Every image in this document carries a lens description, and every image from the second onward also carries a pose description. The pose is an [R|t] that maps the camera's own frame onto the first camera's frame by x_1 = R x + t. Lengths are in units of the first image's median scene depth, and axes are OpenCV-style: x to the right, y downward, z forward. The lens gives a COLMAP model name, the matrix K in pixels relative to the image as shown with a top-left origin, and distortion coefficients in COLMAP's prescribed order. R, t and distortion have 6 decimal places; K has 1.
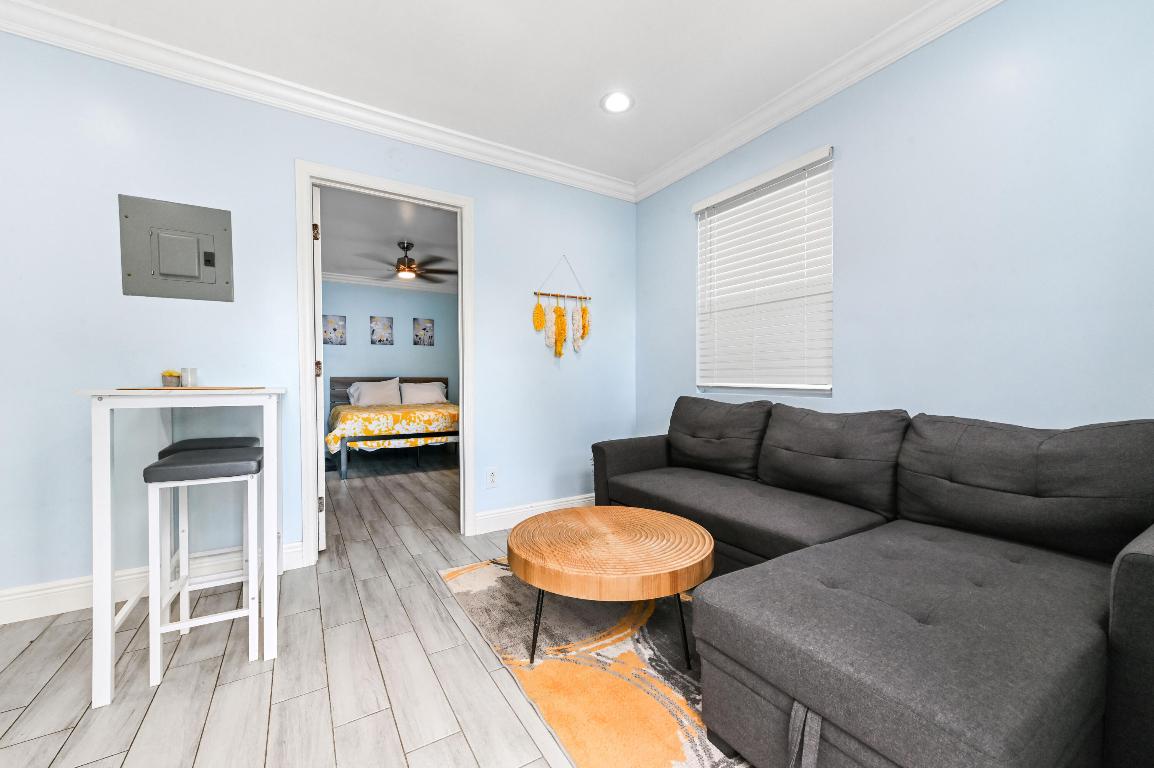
lens RADIAL K [[440.9, 0, 568.9], [0, 440.9, 392.0], [0, 0, 1]] dist [0.001087, 0.000049]
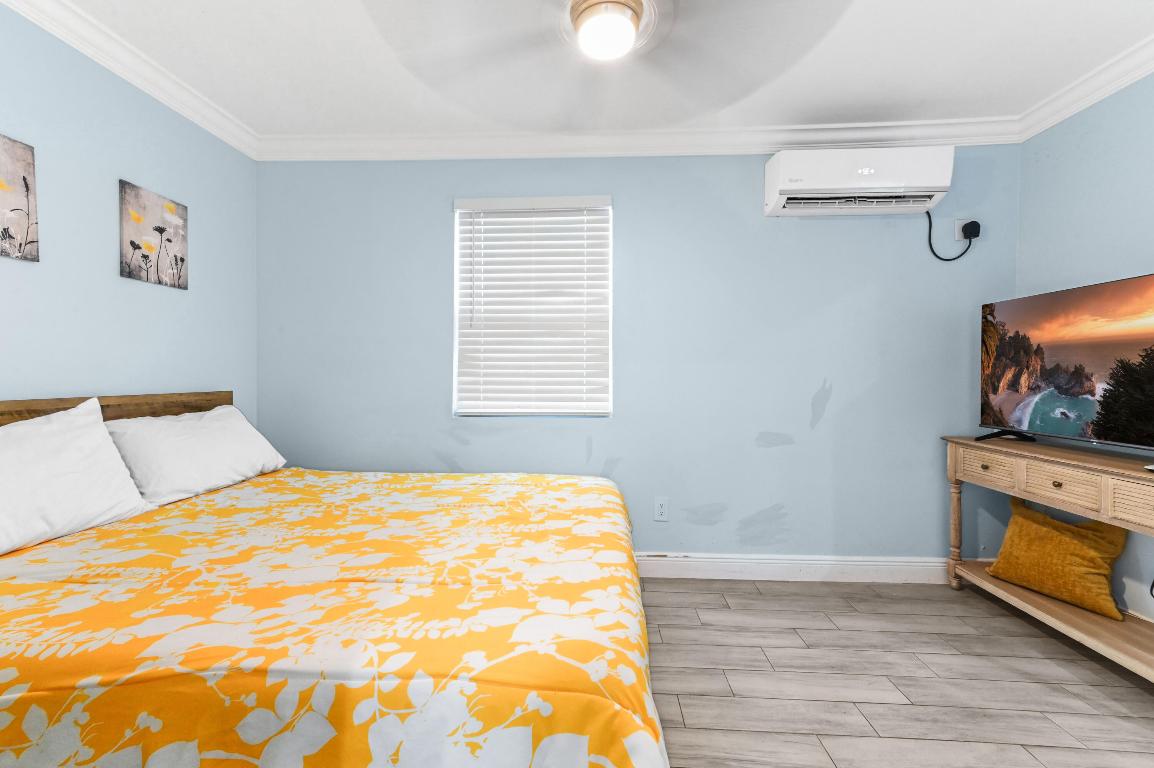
lens RADIAL K [[447.0, 0, 584.5], [0, 447.0, 372.7], [0, 0, 1]] dist [0.004237, -0.000215]
pose [[0.559115, 0.004519, 0.829078, -1.120768], [0.014781, 0.999772, -0.015418, -0.100406], [-0.828958, 0.020875, 0.558921, 1.600015]]
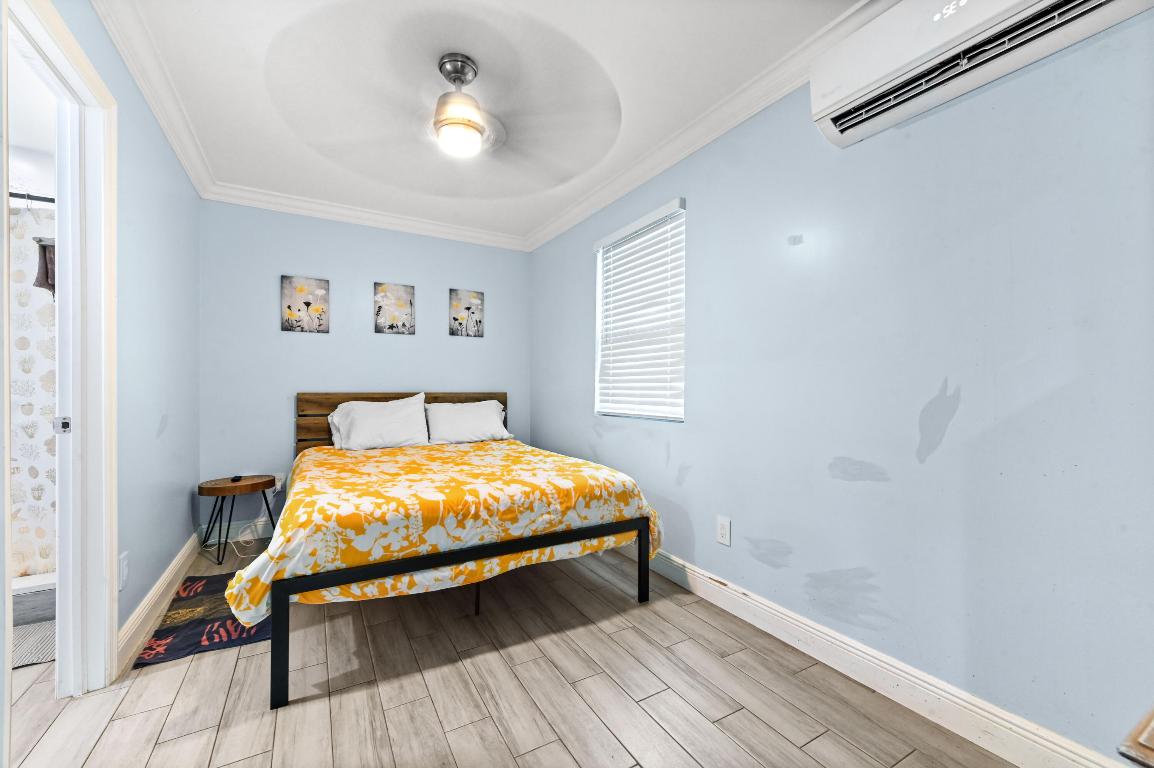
lens RADIAL K [[445.0, 0, 574.6], [0, 445.0, 379.8], [0, 0, 1]] dist [0.001764, -0.000024]
pose [[0.999921, 0.001212, -0.012516, -0.485593], [-0.001710, 0.999205, -0.039823, -0.070027], [0.012458, 0.039841, 0.999128, 1.135347]]
